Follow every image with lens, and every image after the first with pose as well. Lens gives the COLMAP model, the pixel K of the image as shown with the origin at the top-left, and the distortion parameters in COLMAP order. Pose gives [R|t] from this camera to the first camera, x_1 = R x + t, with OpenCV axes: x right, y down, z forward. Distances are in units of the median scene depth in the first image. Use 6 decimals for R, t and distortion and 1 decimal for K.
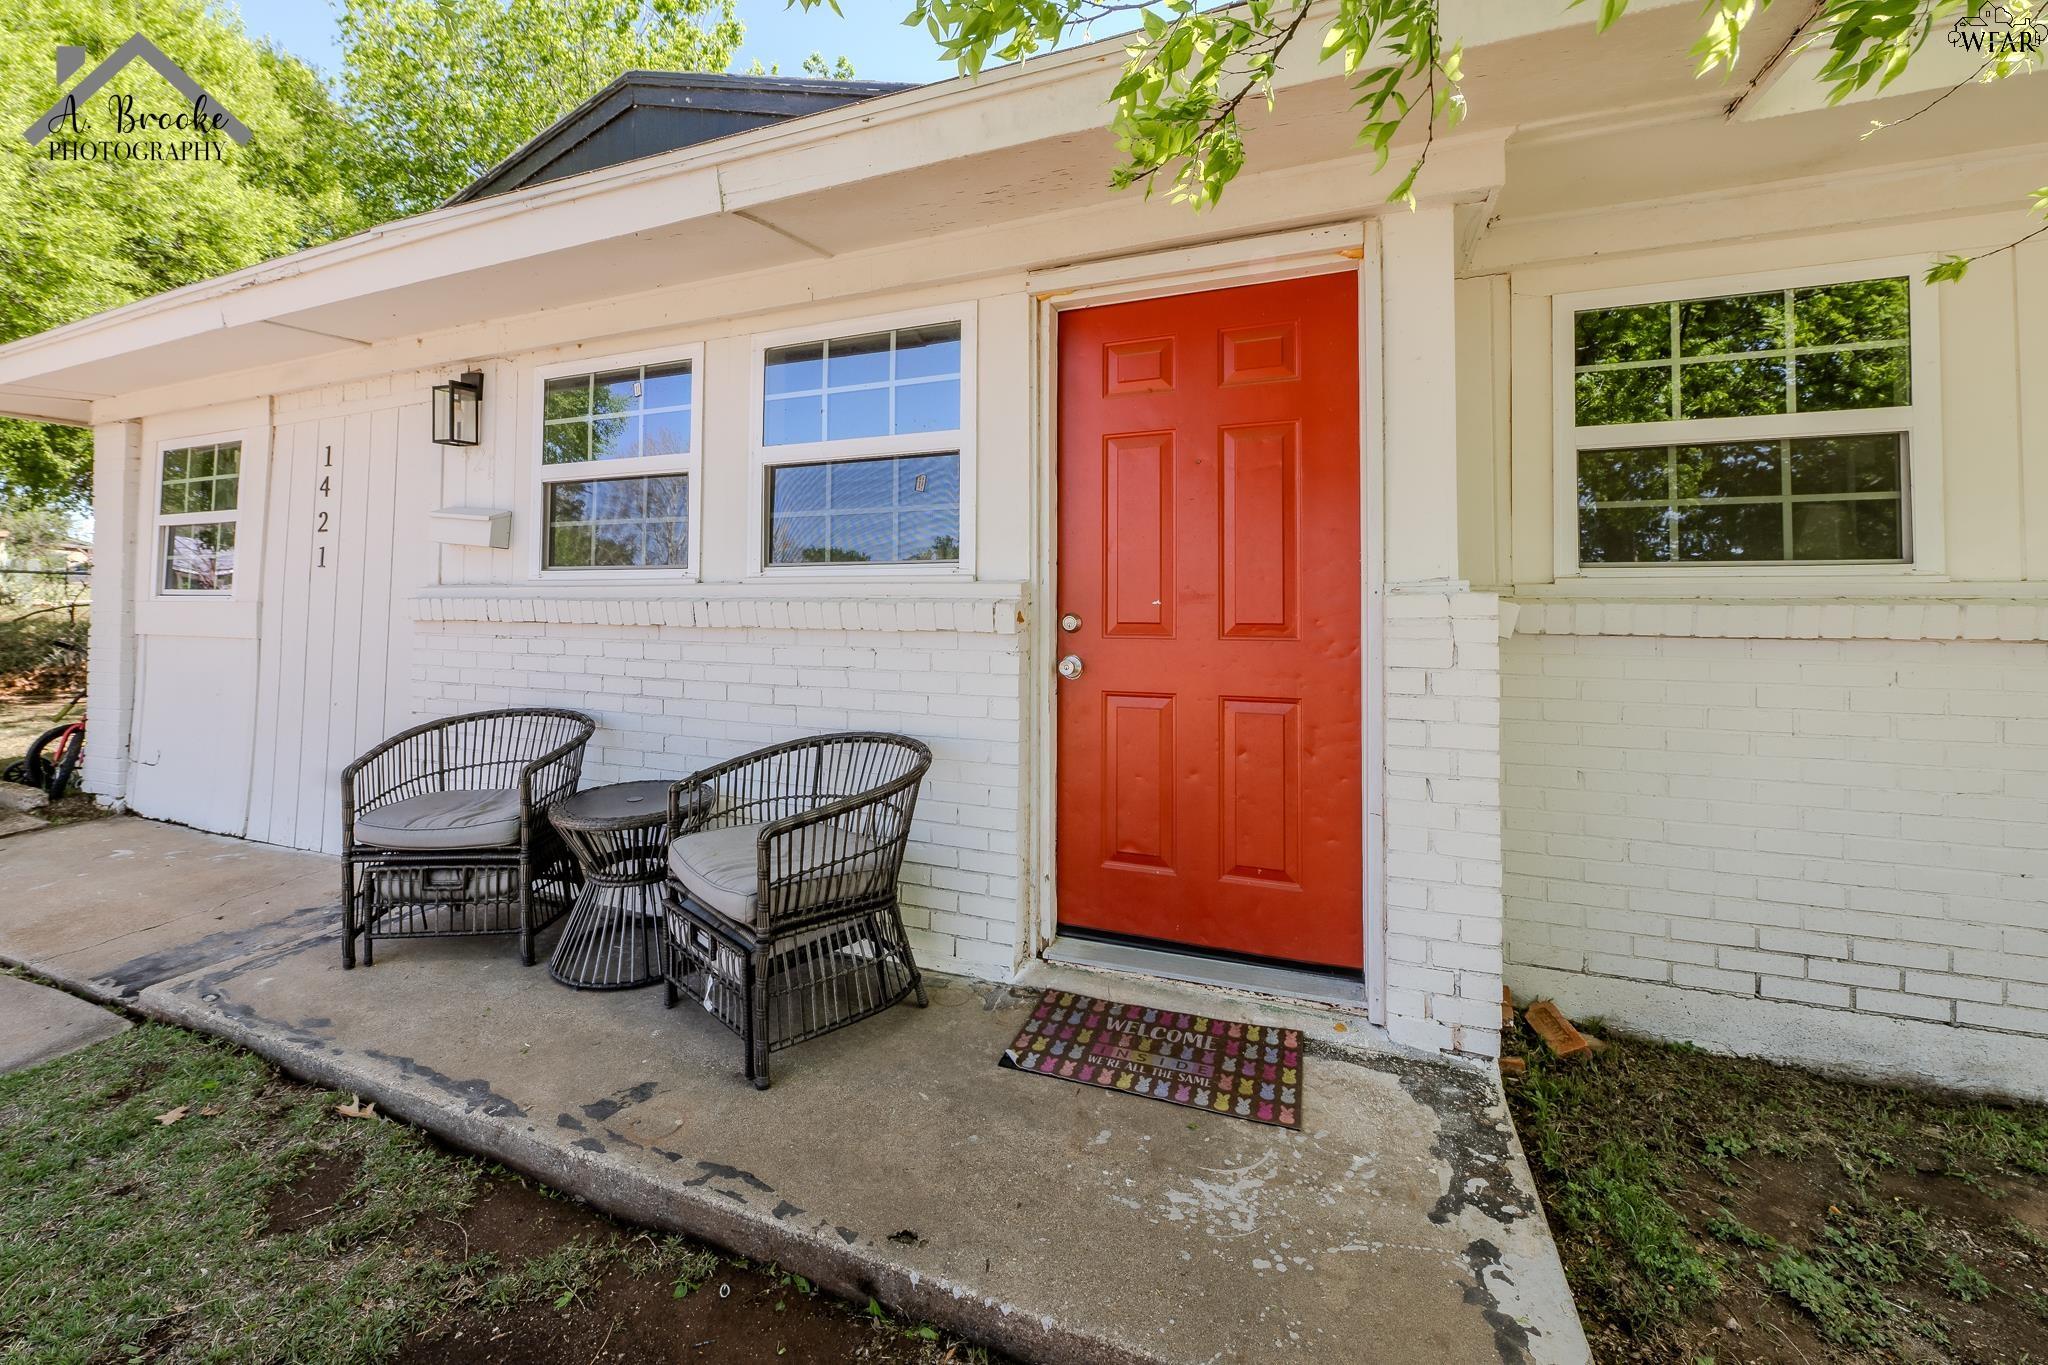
lens RADIAL K [[819.4, 0, 1010.5], [0, 819.4, 595.6], [0, 0, 1]] dist [-0.010848, -0.000378]
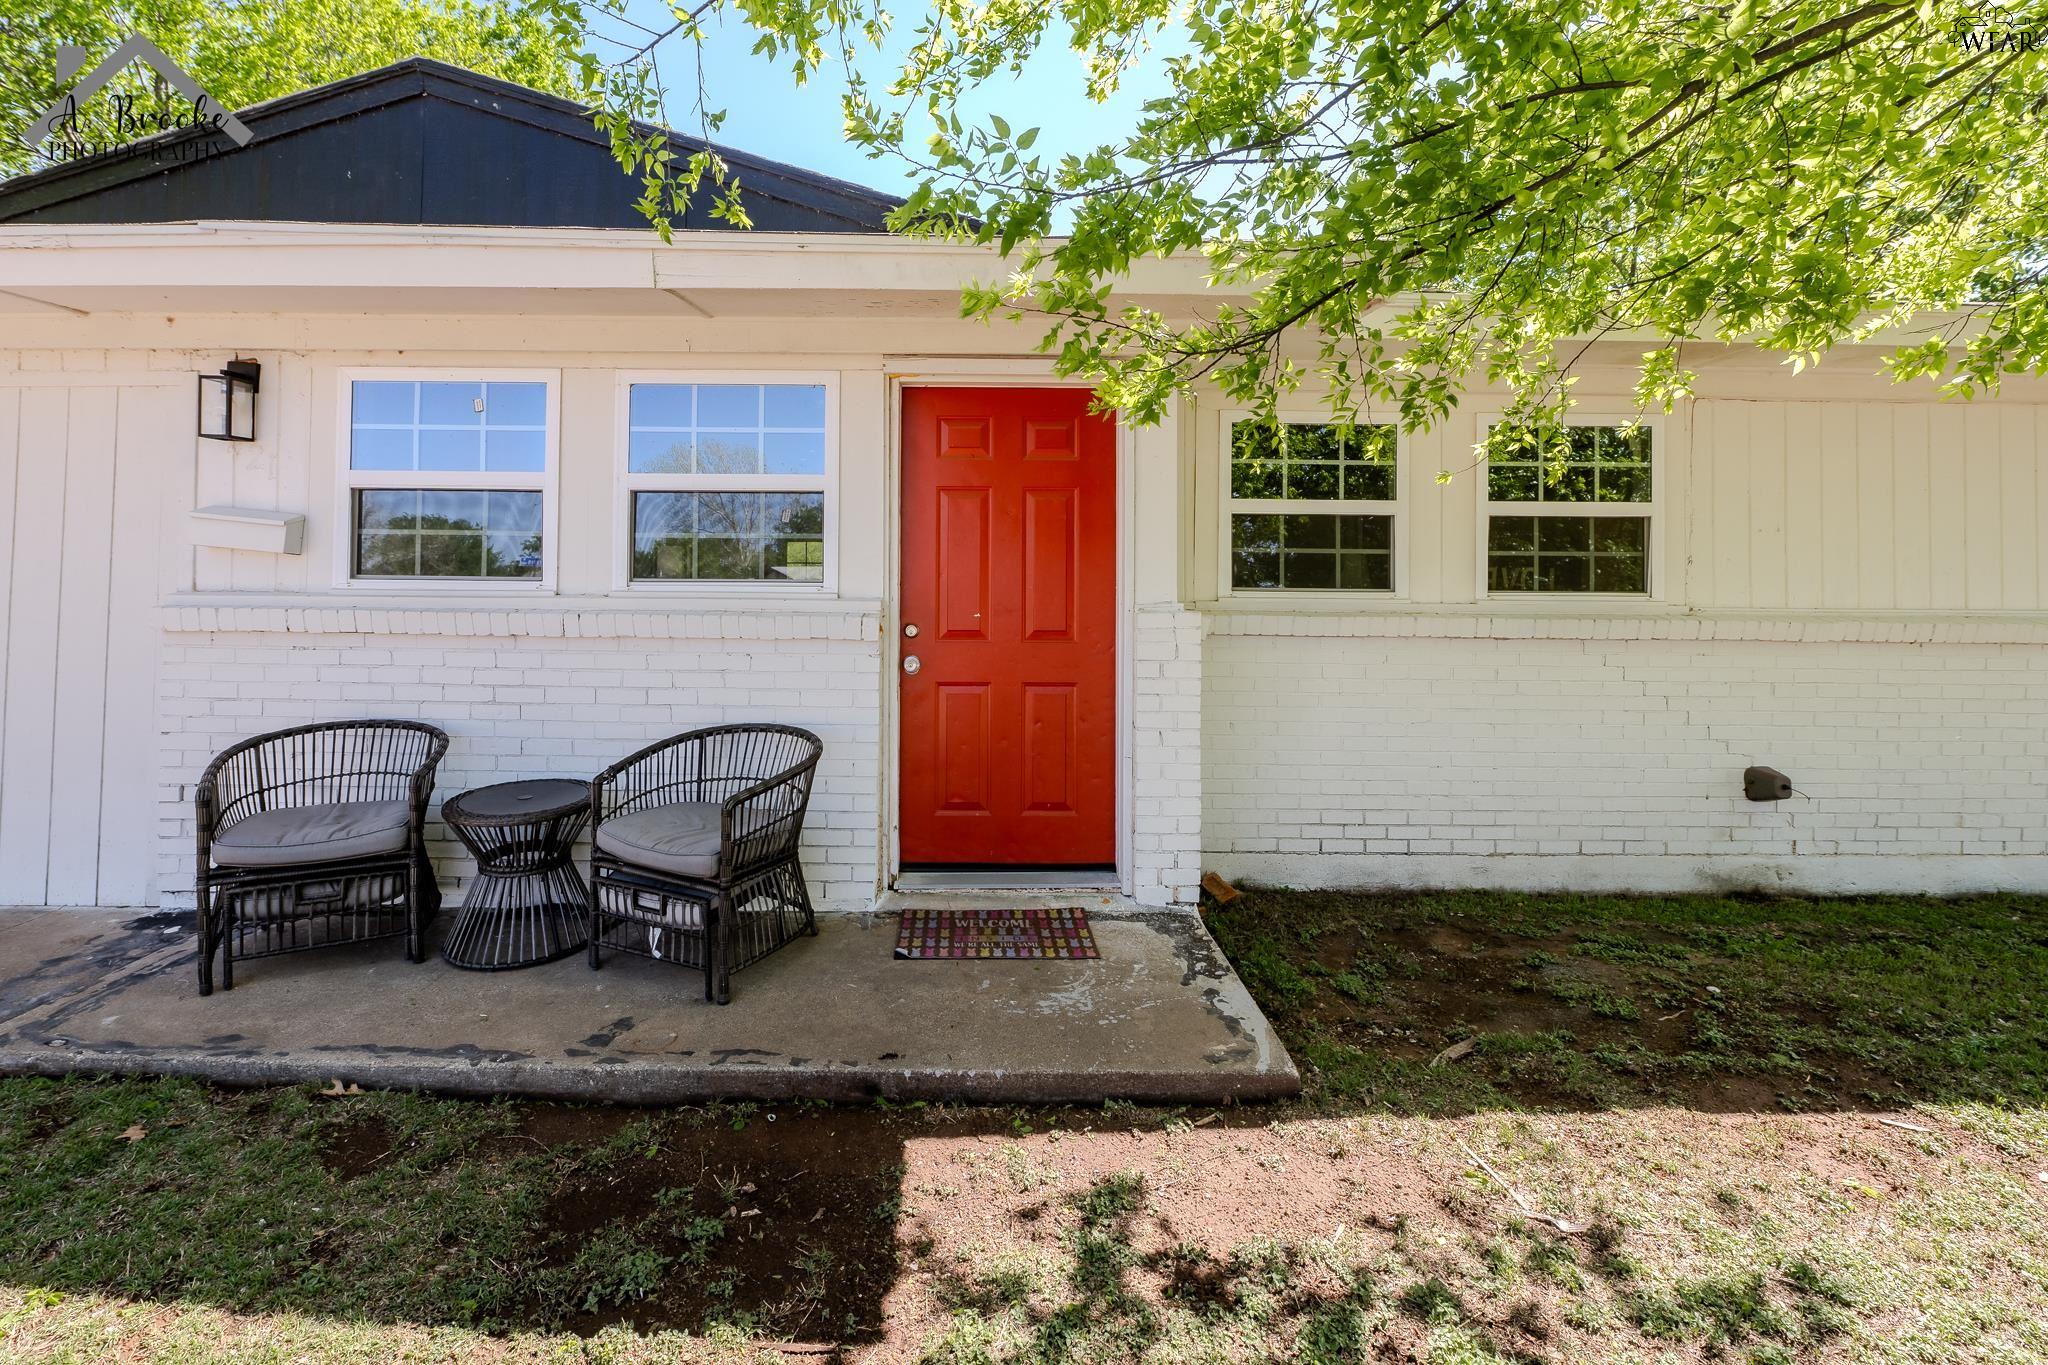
lens RADIAL K [[819.4, 0, 1010.5], [0, 819.4, 595.6], [0, 0, 1]] dist [-0.010848, -0.000378]
pose [[0.917717, 0.005226, 0.397200, -0.338797], [-0.011995, 0.999822, 0.014558, -0.048838], [-0.397053, -0.018125, 0.917617, -0.283966]]
